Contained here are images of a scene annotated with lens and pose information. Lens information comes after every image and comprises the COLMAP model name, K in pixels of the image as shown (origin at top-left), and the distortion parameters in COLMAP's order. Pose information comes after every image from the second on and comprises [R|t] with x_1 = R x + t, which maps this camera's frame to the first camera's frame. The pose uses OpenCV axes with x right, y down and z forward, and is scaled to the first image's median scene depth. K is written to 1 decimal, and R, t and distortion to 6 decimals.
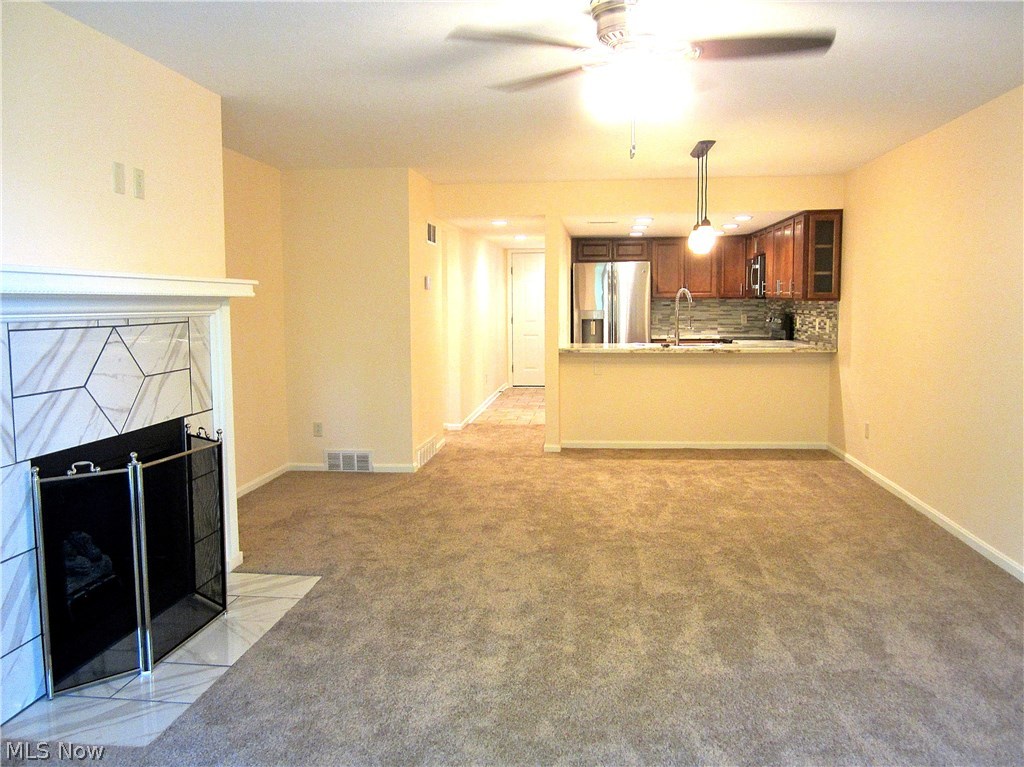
lens RADIAL K [[860.8, 0, 511.0], [0, 860.8, 383.3], [0, 0, 1]] dist [-0.048697, 0.012726]
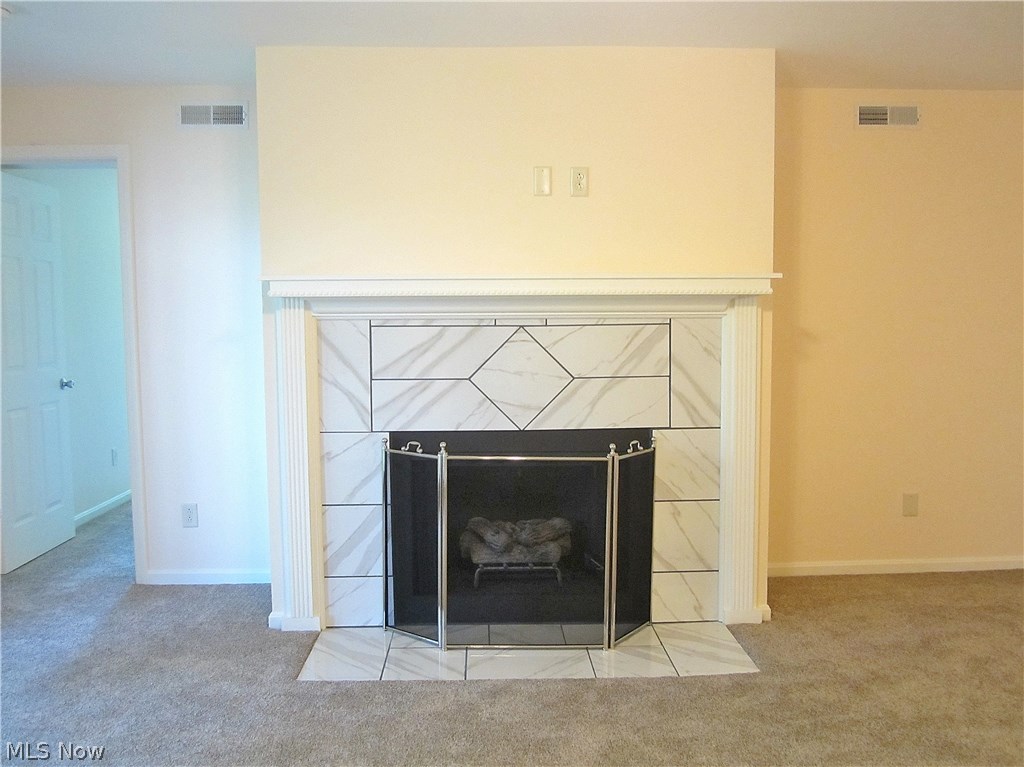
lens RADIAL K [[860.8, 0, 510.6], [0, 860.8, 381.6], [0, 0, 1]] dist [-0.048697, 0.012726]
pose [[0.136585, 0.082473, -0.987189, 0.617296], [-0.084274, 0.993883, 0.071372, -0.078279], [0.987037, 0.073446, 0.142699, 0.902083]]
